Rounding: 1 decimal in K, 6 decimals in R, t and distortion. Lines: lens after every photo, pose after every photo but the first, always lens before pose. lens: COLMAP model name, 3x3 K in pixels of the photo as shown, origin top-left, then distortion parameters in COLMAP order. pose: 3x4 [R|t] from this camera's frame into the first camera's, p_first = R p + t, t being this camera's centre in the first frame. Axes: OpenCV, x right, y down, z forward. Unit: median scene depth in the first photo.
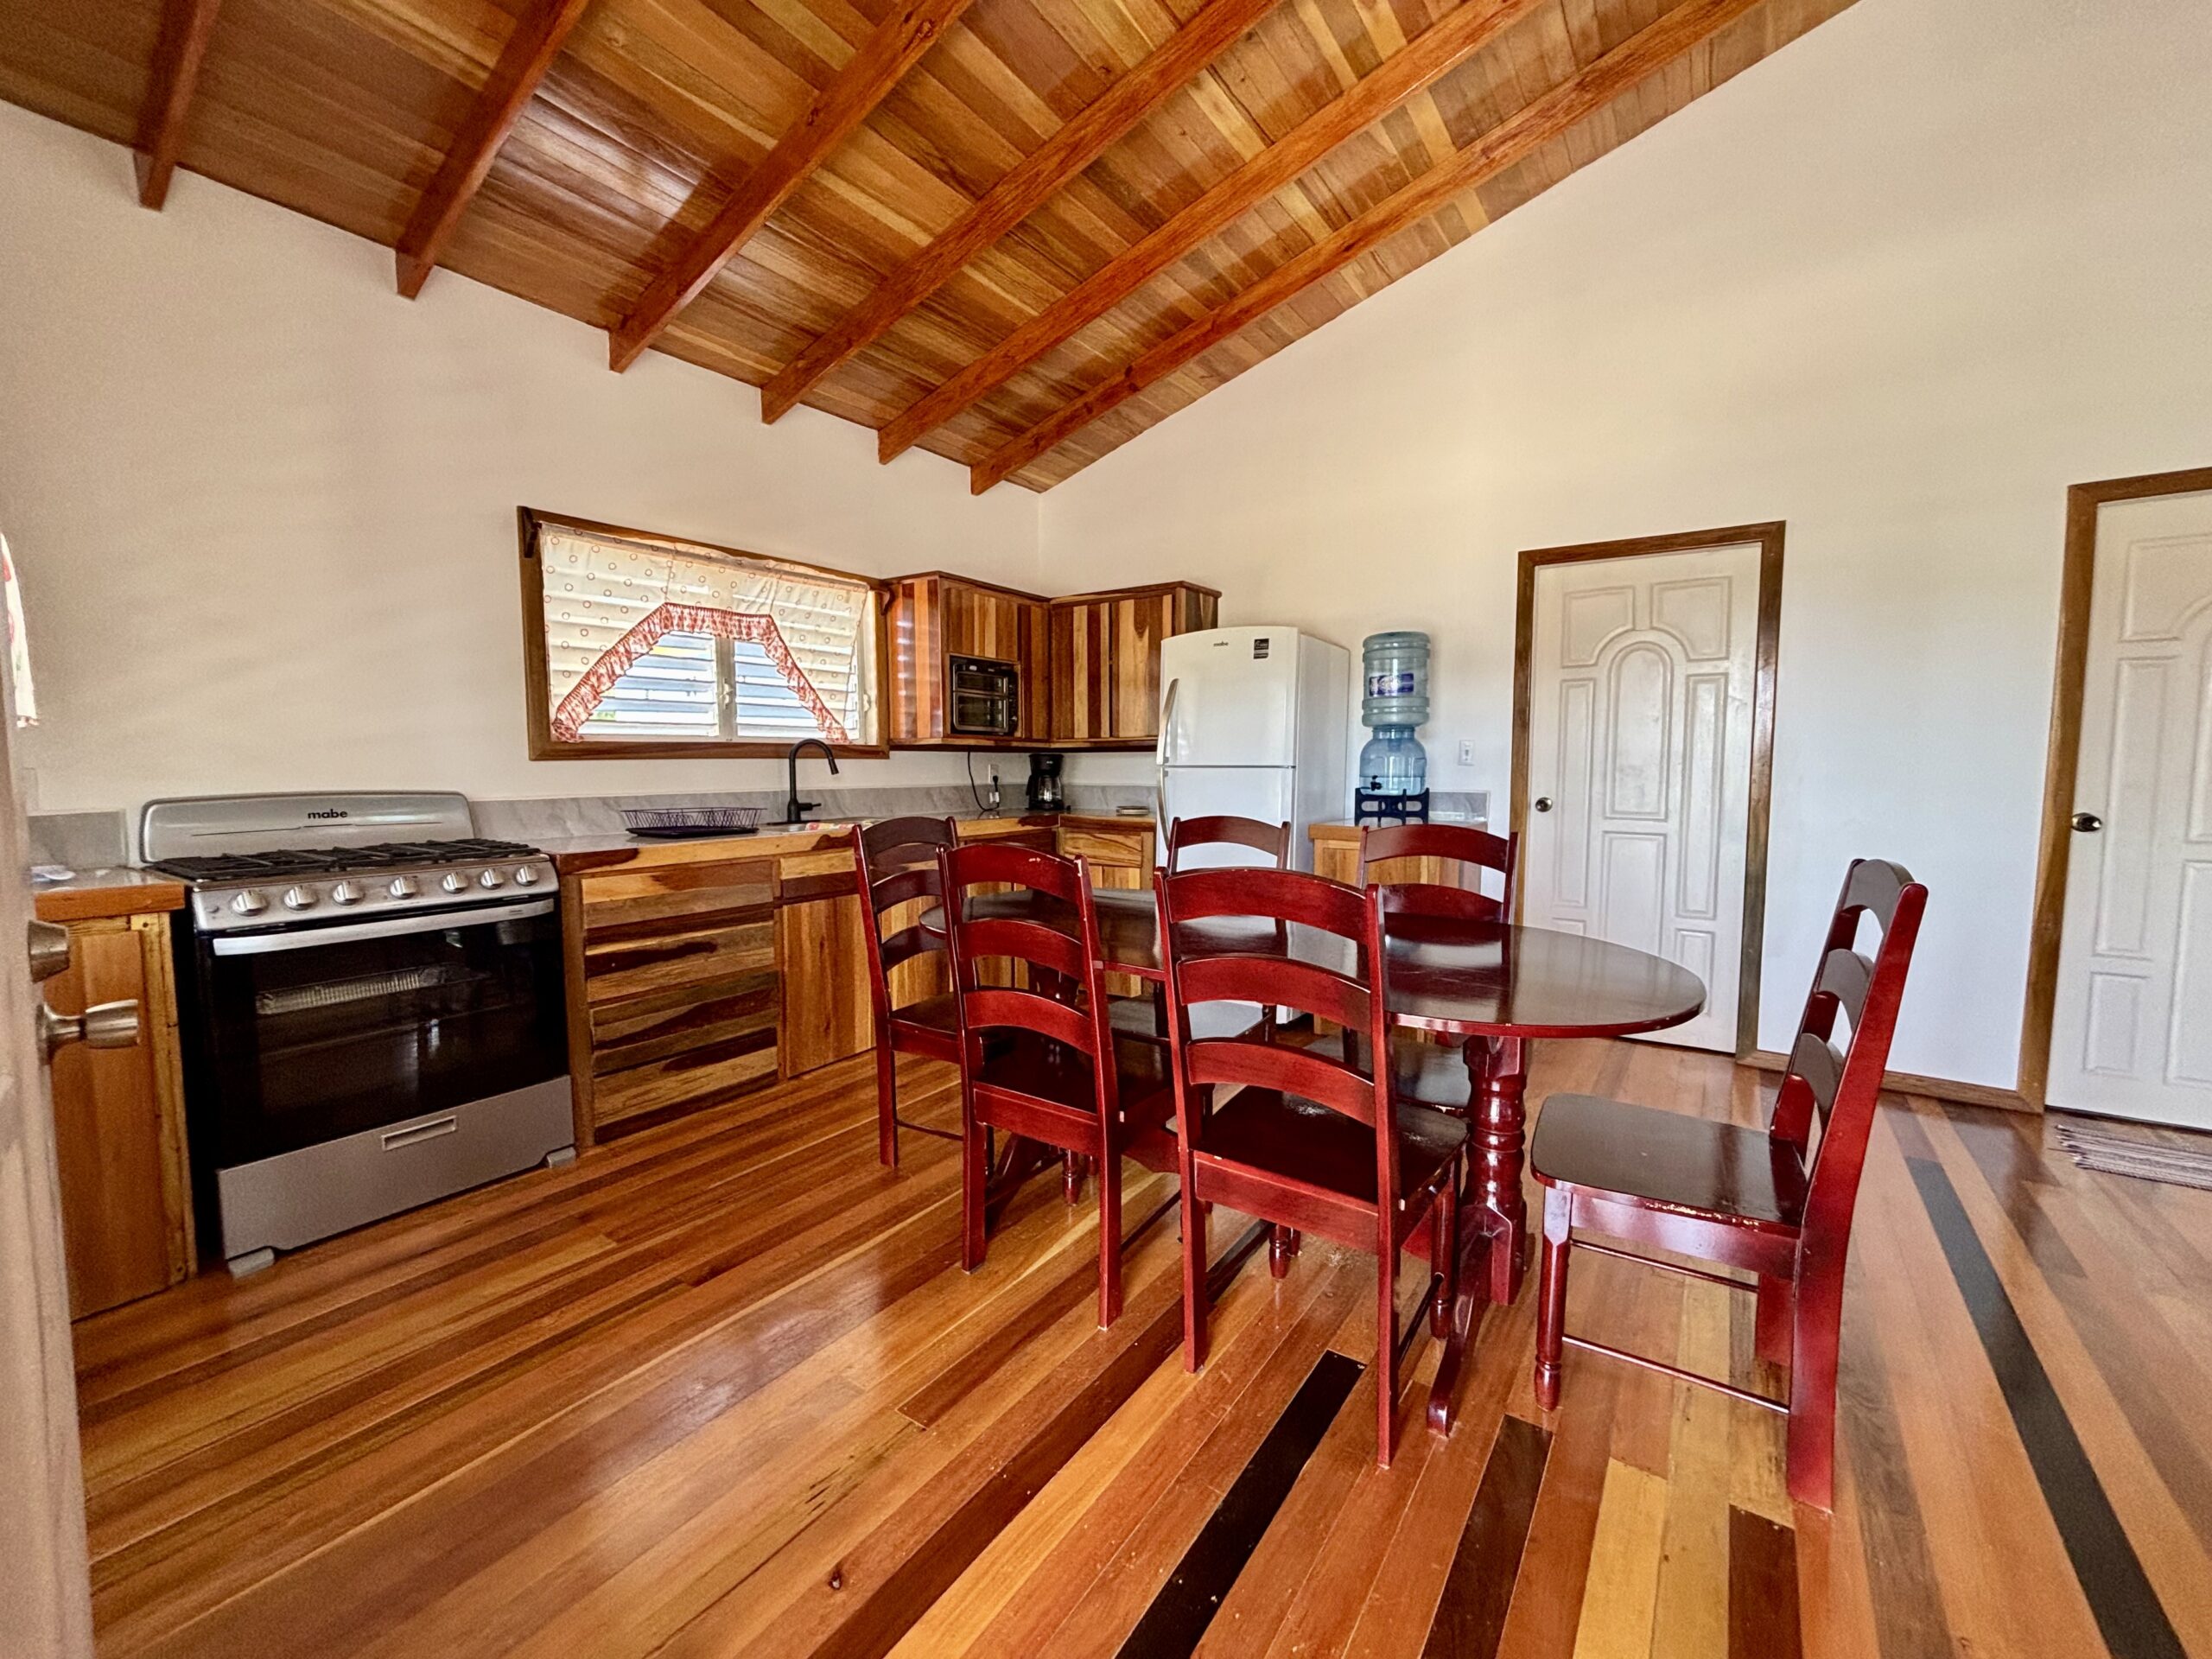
lens RADIAL K [[897.4, 0, 1092.4], [0, 897.4, 830.9], [0, 0, 1]] dist [0.003743, -0.002103]
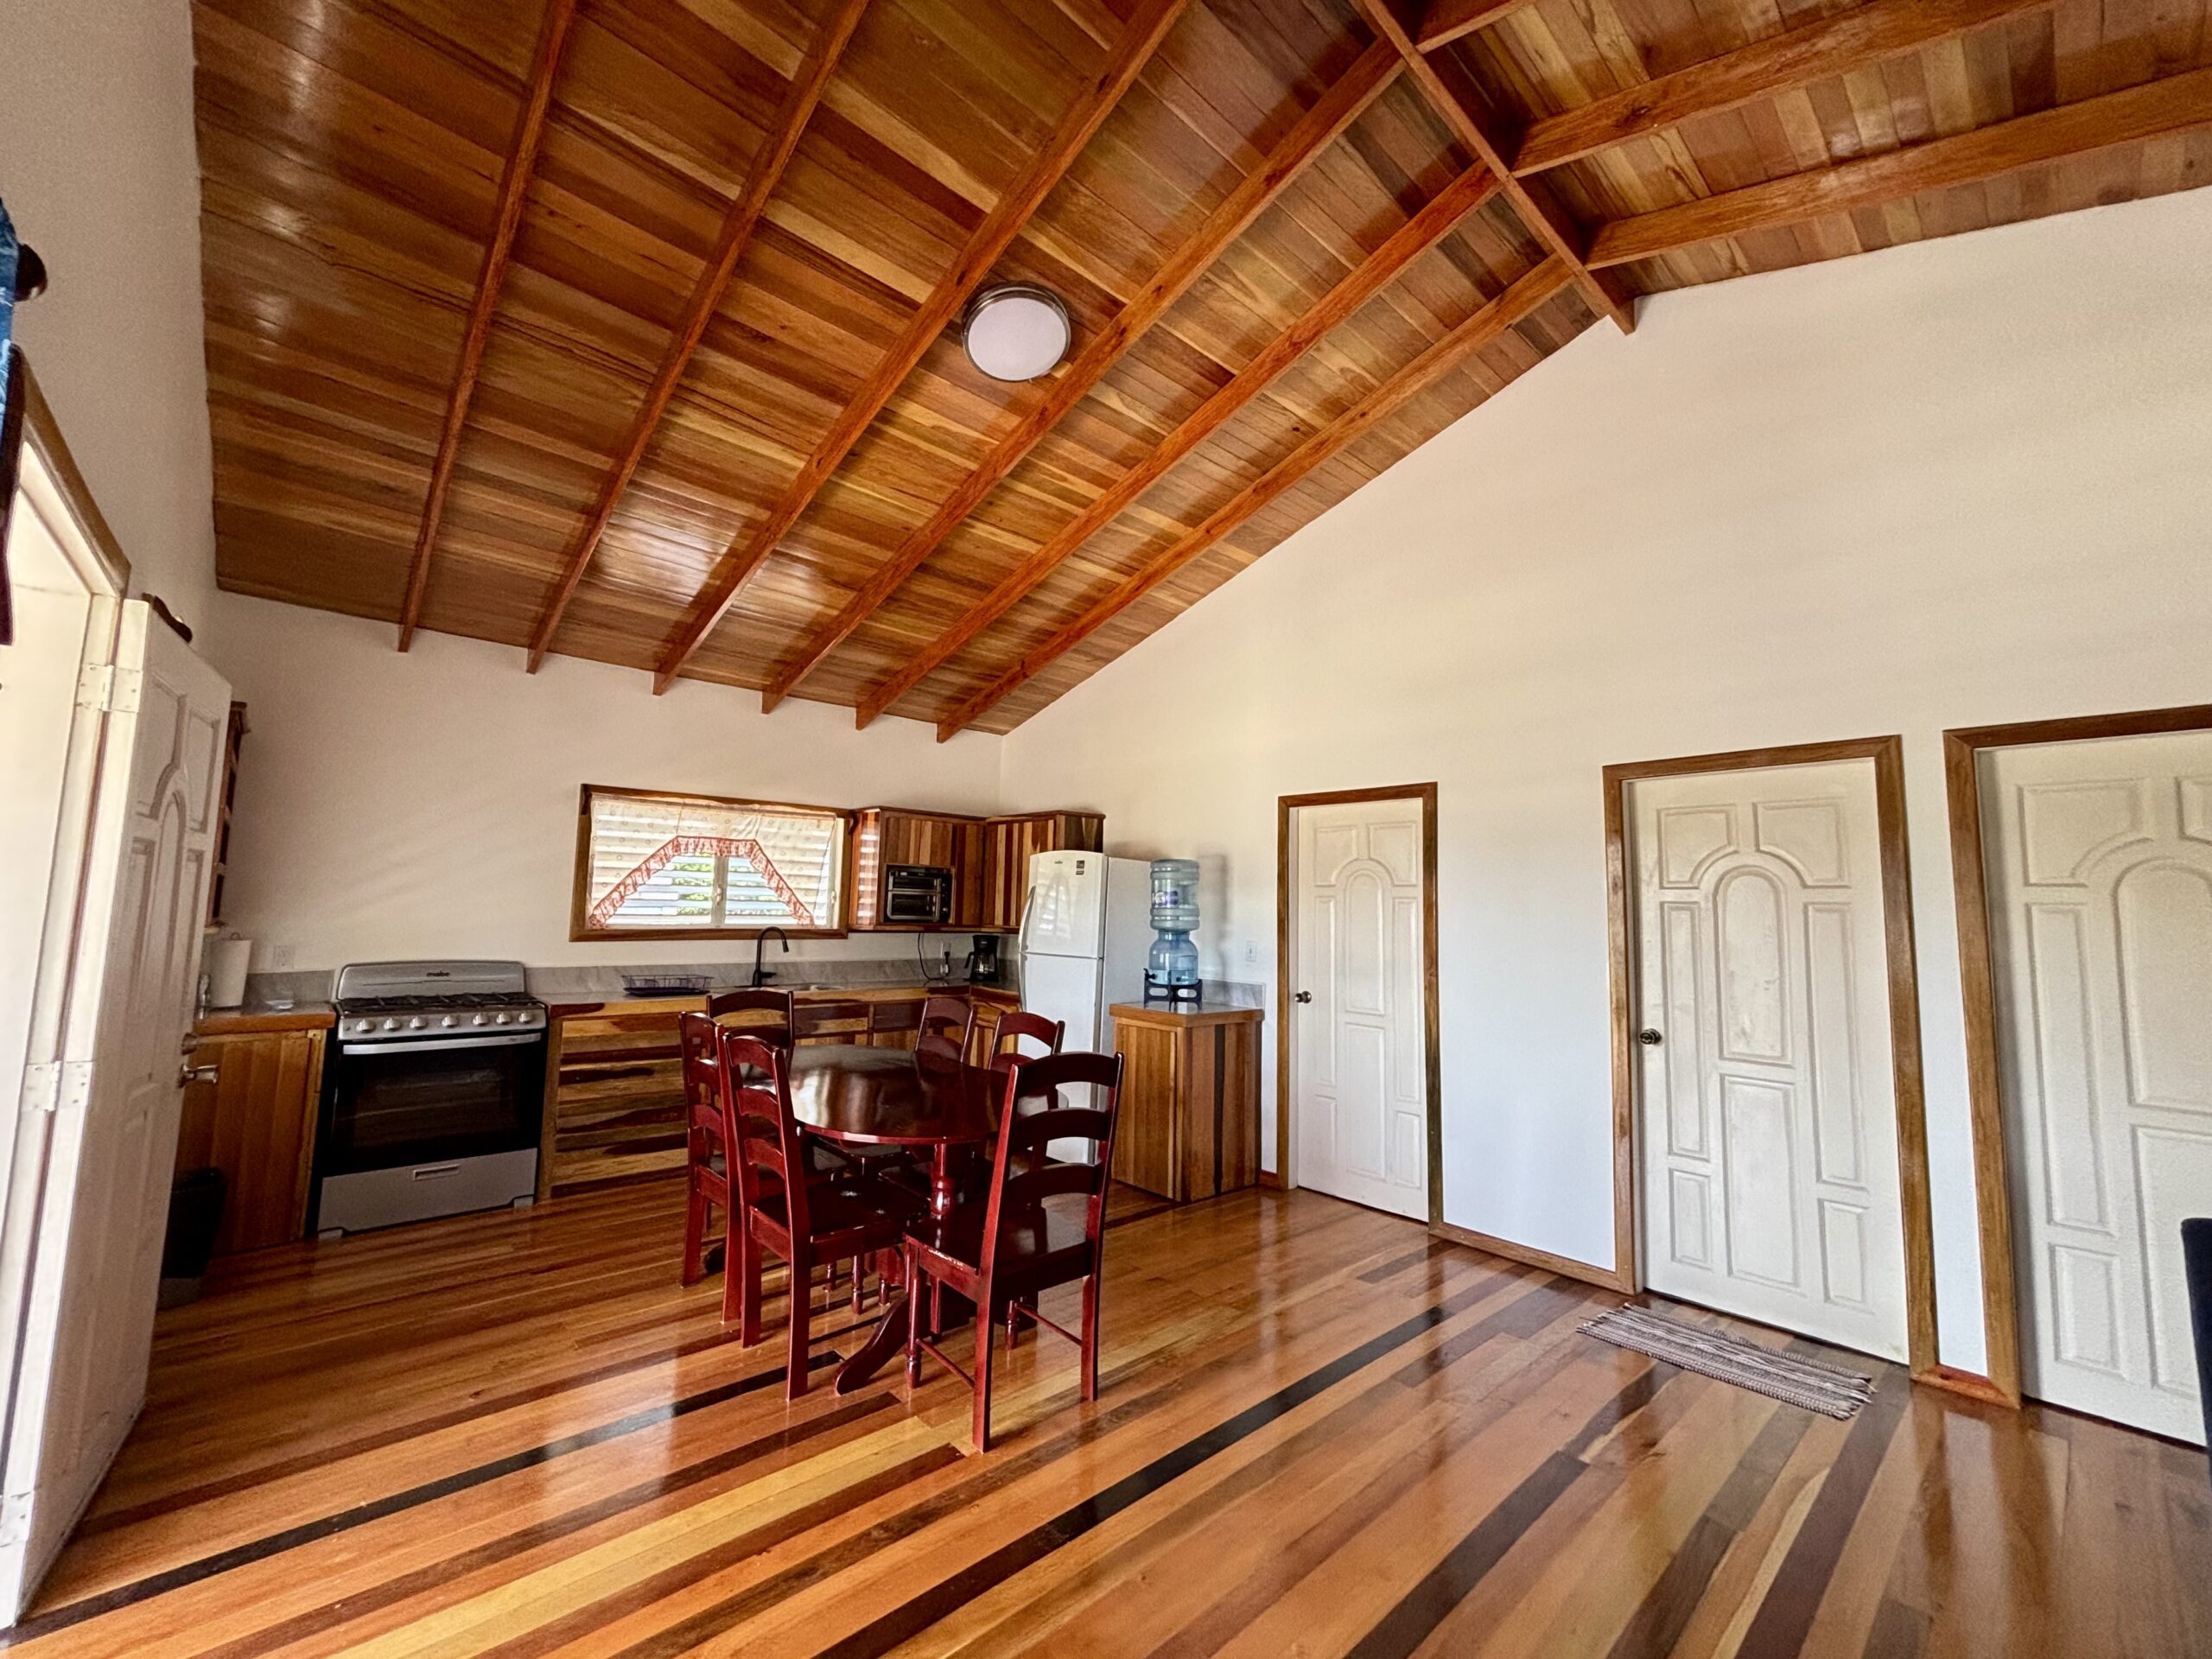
lens RADIAL K [[897.4, 0, 1094.1], [0, 897.4, 820.0], [0, 0, 1]] dist [0.003743, -0.002103]
pose [[0.975649, 0.002065, -0.219328, 0.506533], [-0.041692, 0.983471, -0.176200, -0.040230], [0.215339, 0.181054, 0.959609, -0.286487]]
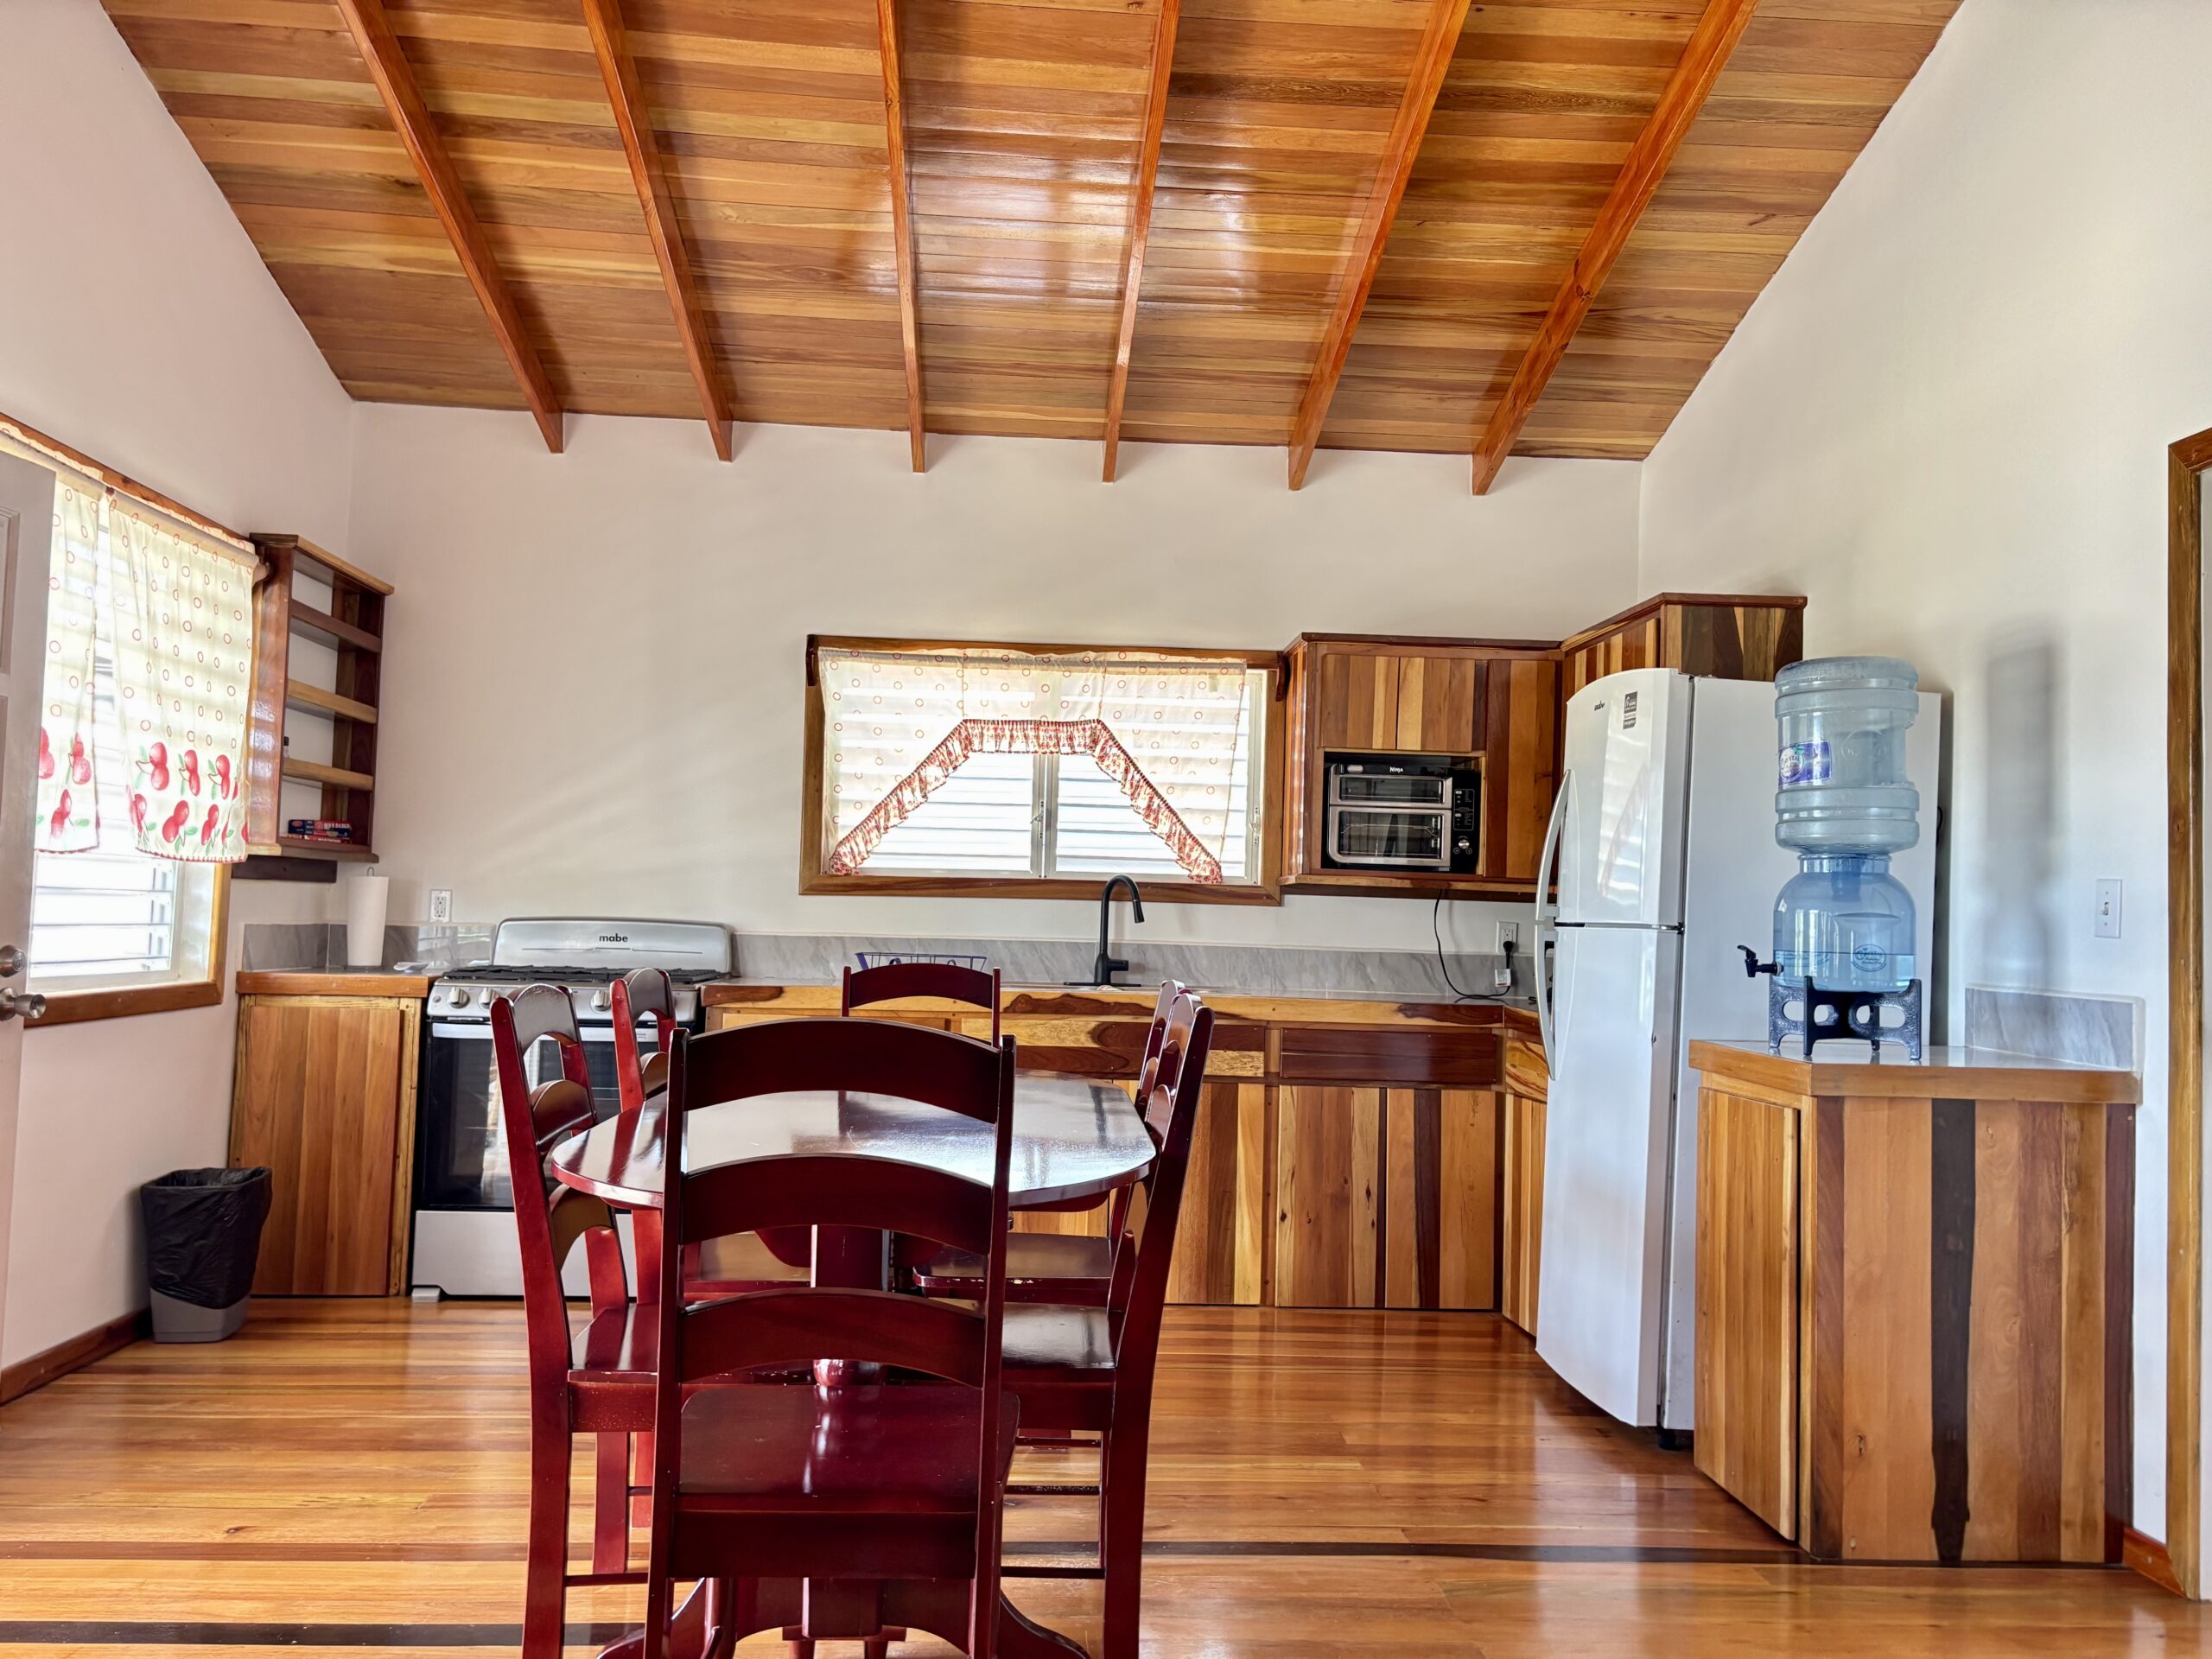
lens RADIAL K [[1669.4, 0, 1100.4], [0, 1669.4, 837.9], [0, 0, 1]] dist [0.067871, -0.038830]
pose [[0.622950, -0.018565, -0.782041, 0.804378], [-0.089524, 0.991458, -0.094848, 0.001252], [0.777122, 0.129096, 0.615967, 0.121866]]
